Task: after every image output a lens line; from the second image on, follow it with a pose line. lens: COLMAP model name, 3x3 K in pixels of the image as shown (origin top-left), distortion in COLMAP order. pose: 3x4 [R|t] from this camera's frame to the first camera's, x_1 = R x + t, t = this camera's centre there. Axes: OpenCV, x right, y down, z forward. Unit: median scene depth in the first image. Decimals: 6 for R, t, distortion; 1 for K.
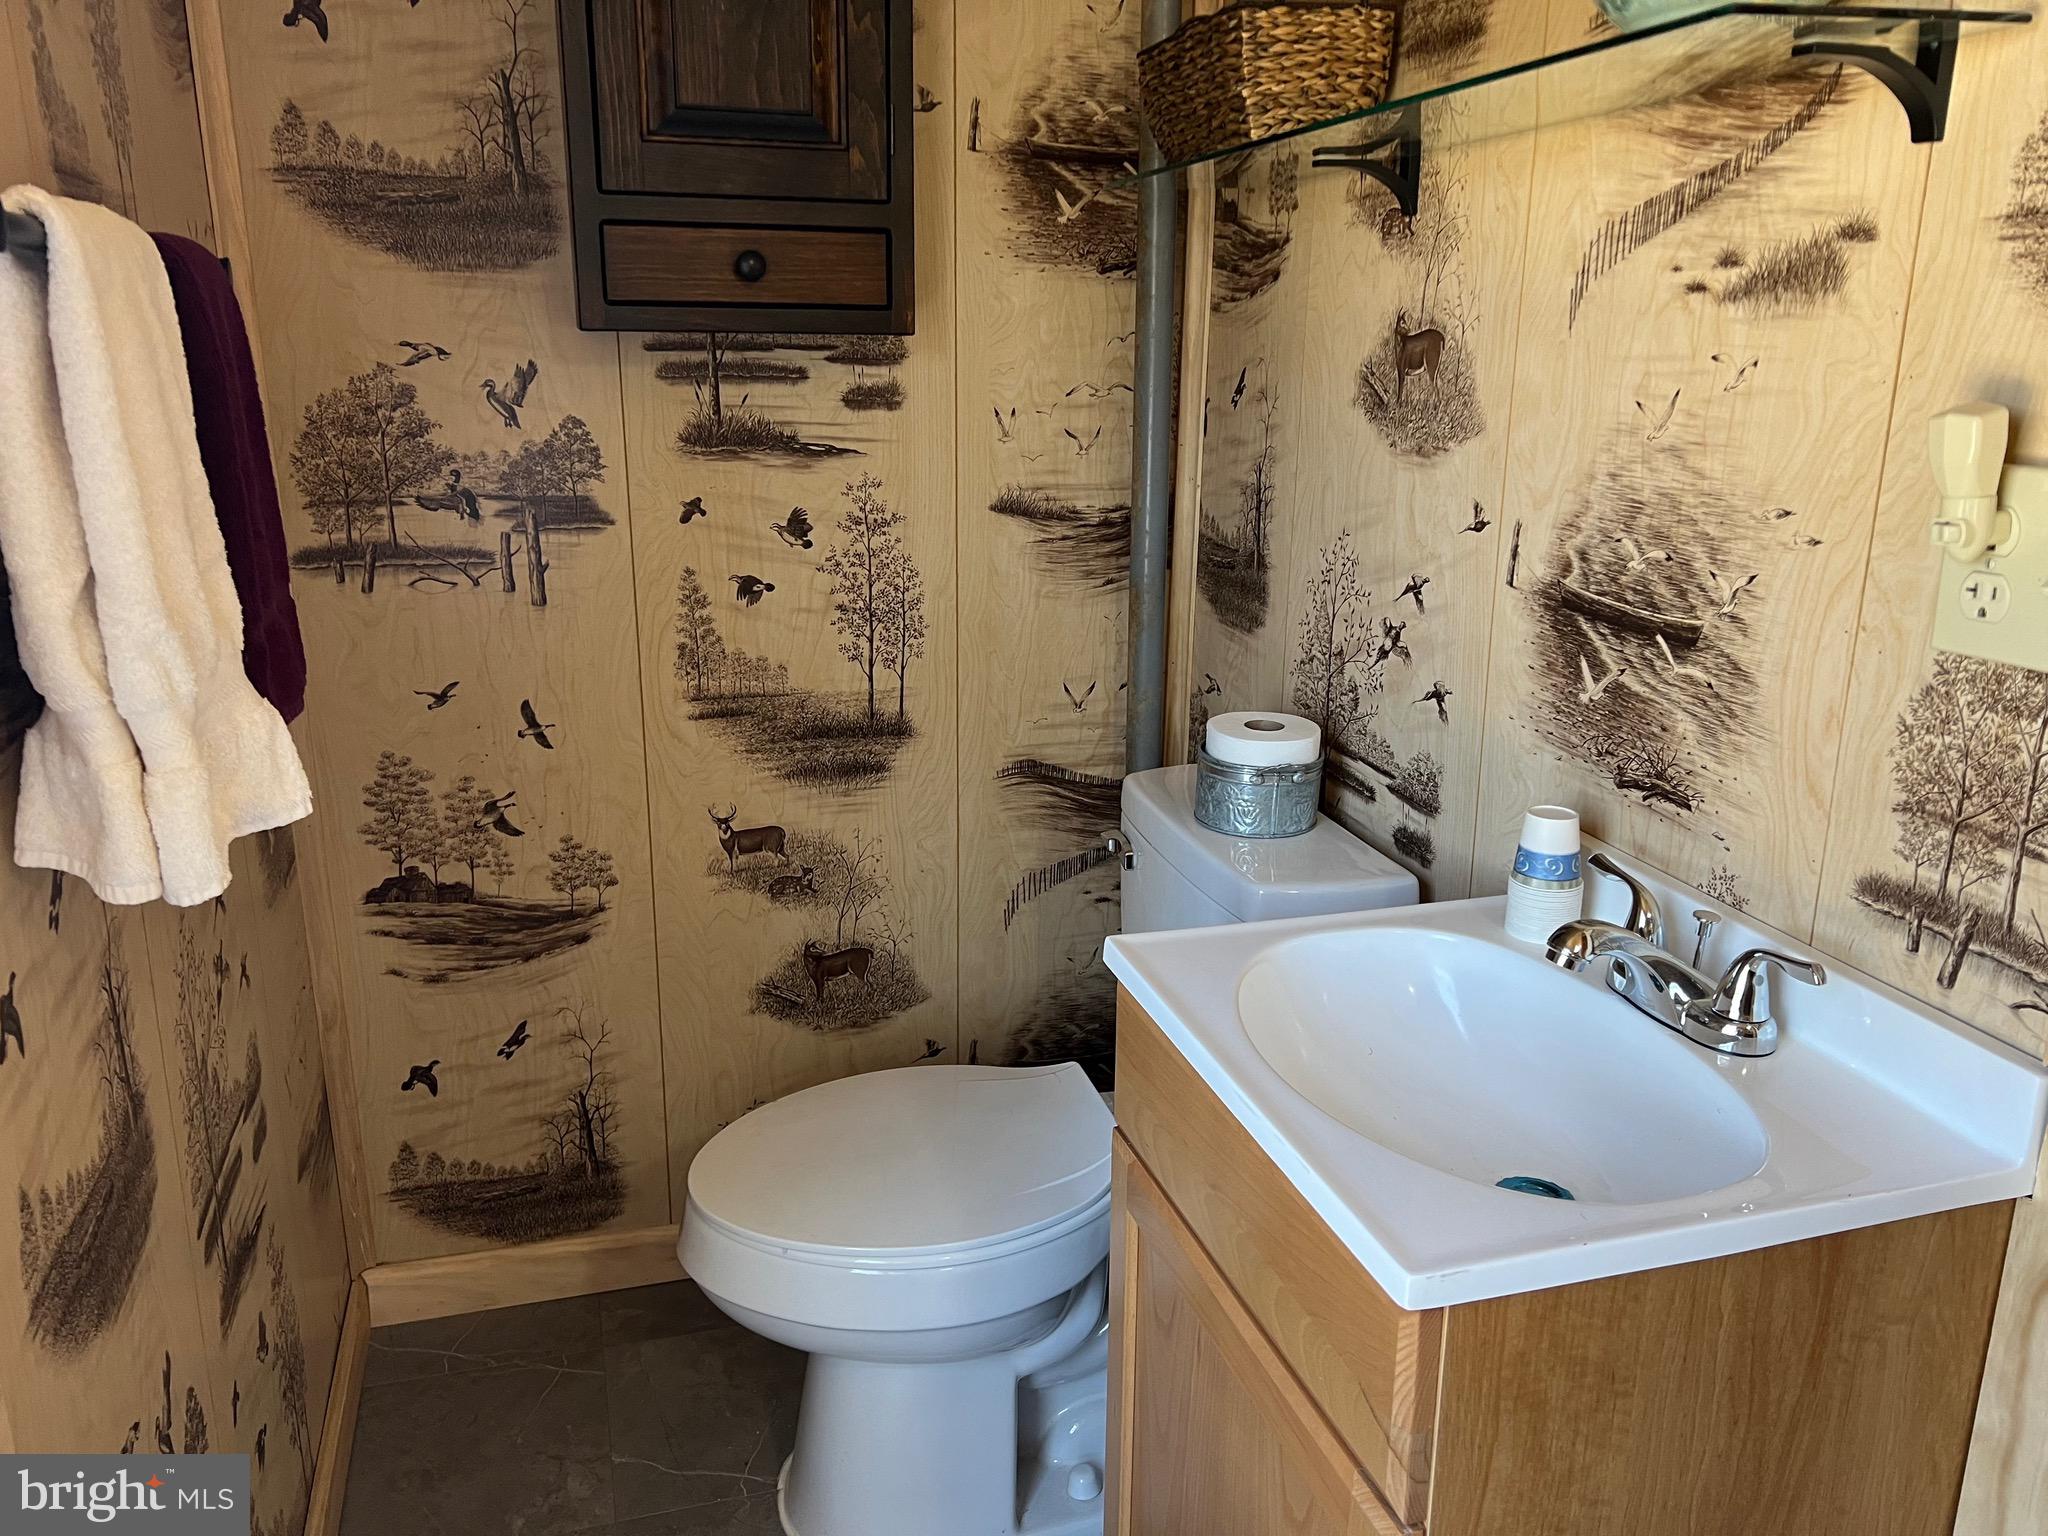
lens RADIAL K [[1530.2, 0, 1075.1], [0, 1530.2, 763.7], [0, 0, 1]] dist [0.098751, -0.161632]
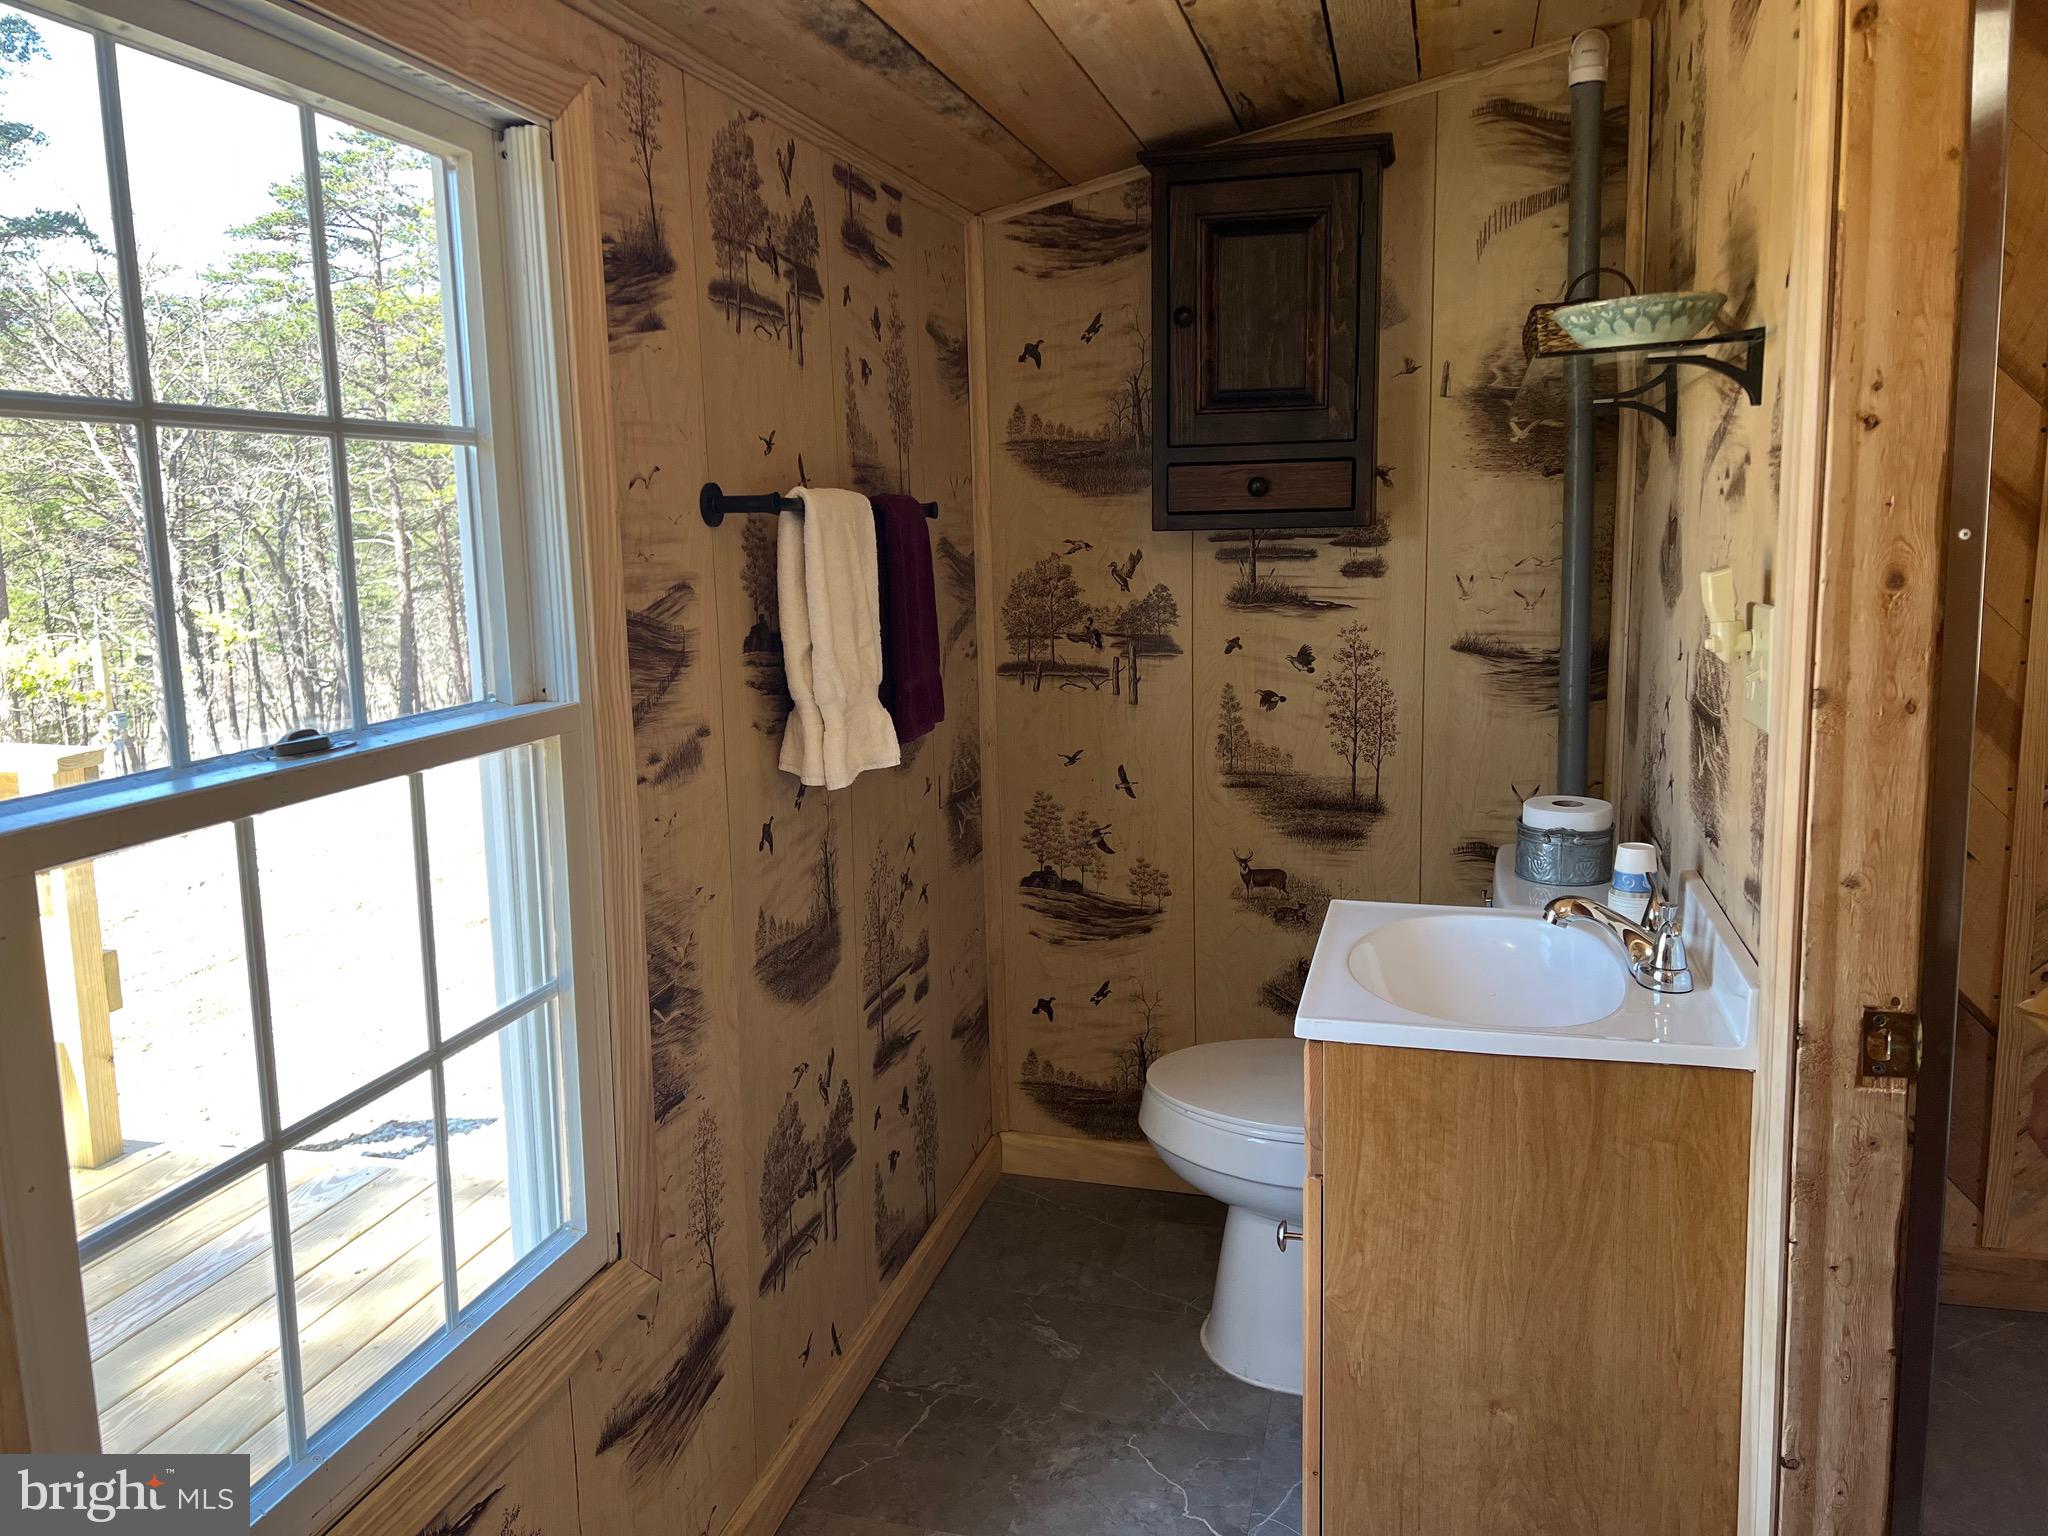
lens RADIAL K [[1530.2, 0, 1075.1], [0, 1530.2, 763.7], [0, 0, 1]] dist [0.098751, -0.161632]
pose [[0.856267, 0.055999, -0.513489, 0.379389], [-0.112565, 0.990443, -0.079694, 0.082473], [0.504119, 0.126041, 0.854387, -0.320821]]
